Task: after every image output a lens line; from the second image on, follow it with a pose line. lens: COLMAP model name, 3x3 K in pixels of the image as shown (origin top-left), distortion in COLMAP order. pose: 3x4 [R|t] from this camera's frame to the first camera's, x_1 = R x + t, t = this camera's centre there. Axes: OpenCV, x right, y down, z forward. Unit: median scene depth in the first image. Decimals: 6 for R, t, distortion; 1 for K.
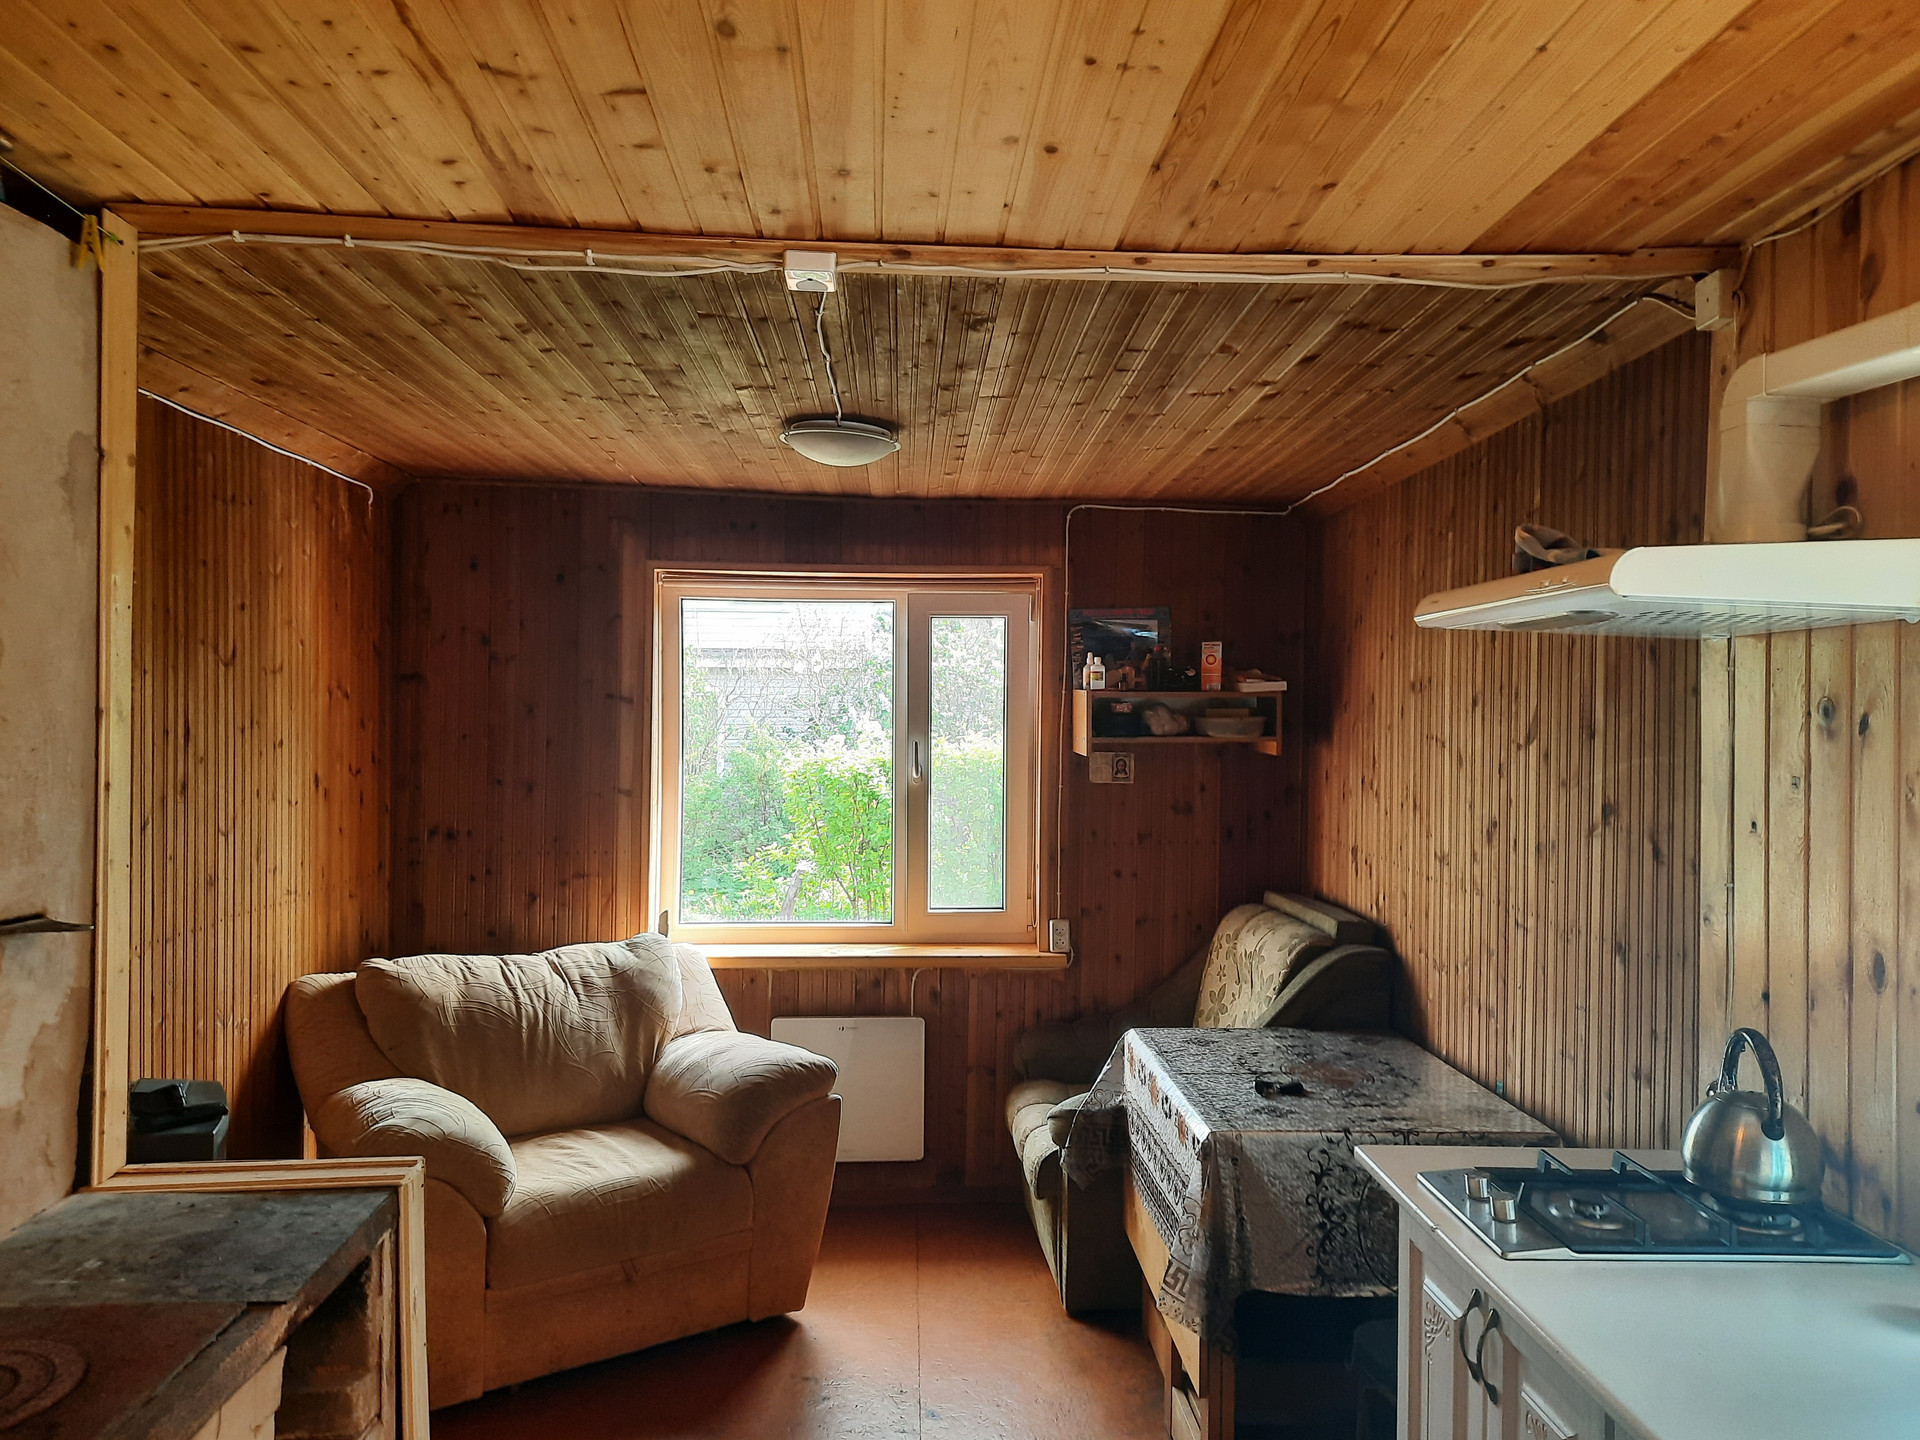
lens RADIAL K [[1403.3, 0, 969.8], [0, 1403.3, 725.2], [0, 0, 1]] dist [0.055397, -0.028108]
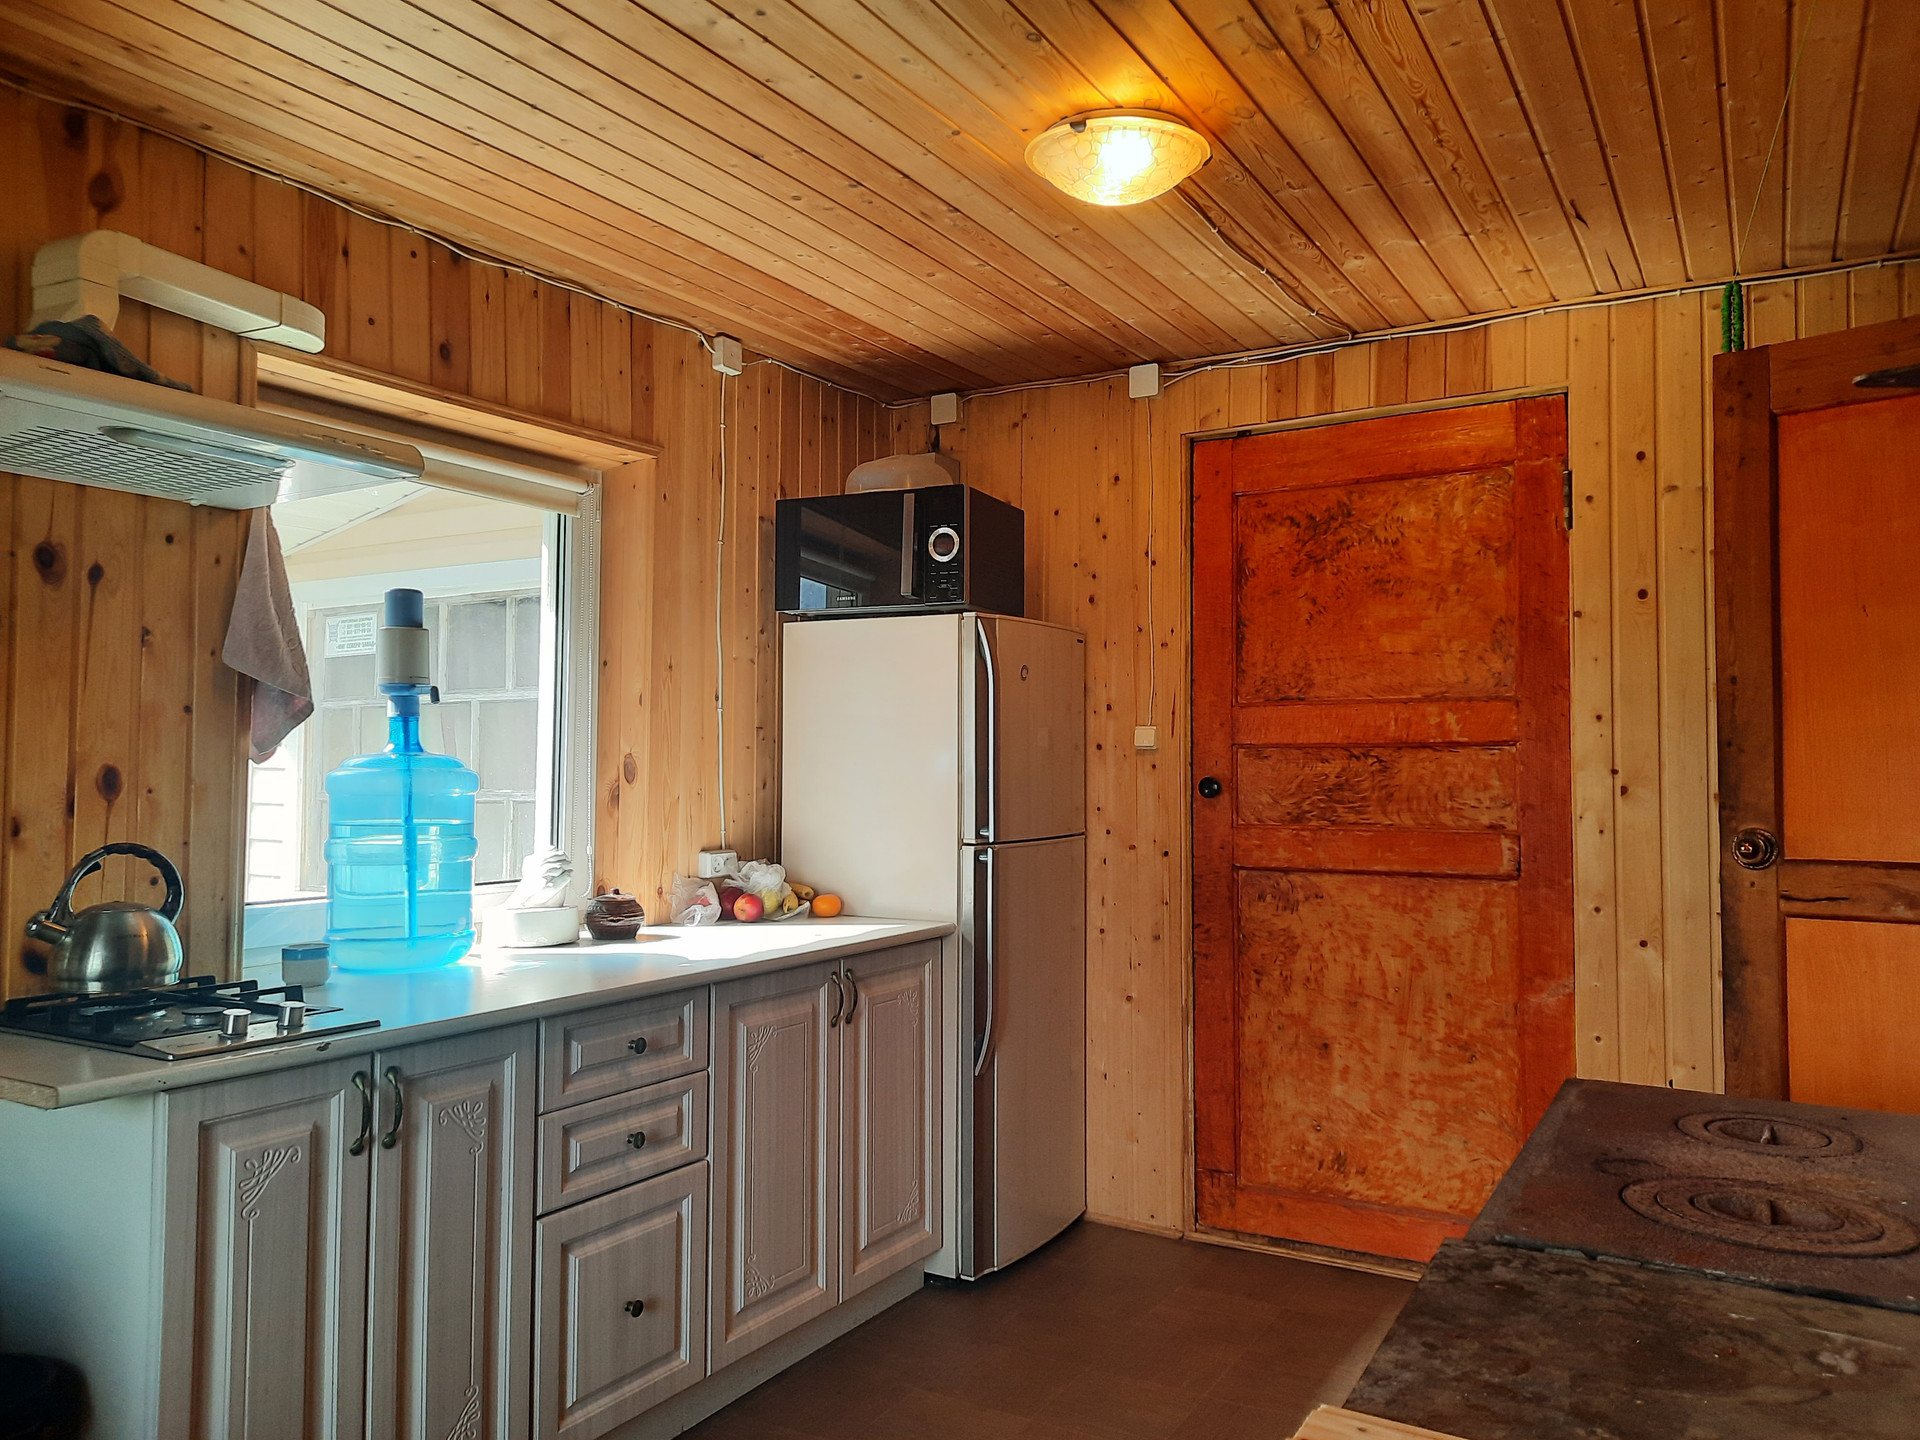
lens RADIAL K [[1403.3, 0, 966.5], [0, 1403.3, 722.5], [0, 0, 1]] dist [0.055397, -0.028108]
pose [[-0.831437, 0.000917, 0.555618, -0.649222], [-0.008851, 0.999850, -0.014895, 0.139605], [-0.555548, -0.017302, -0.831305, 1.677289]]
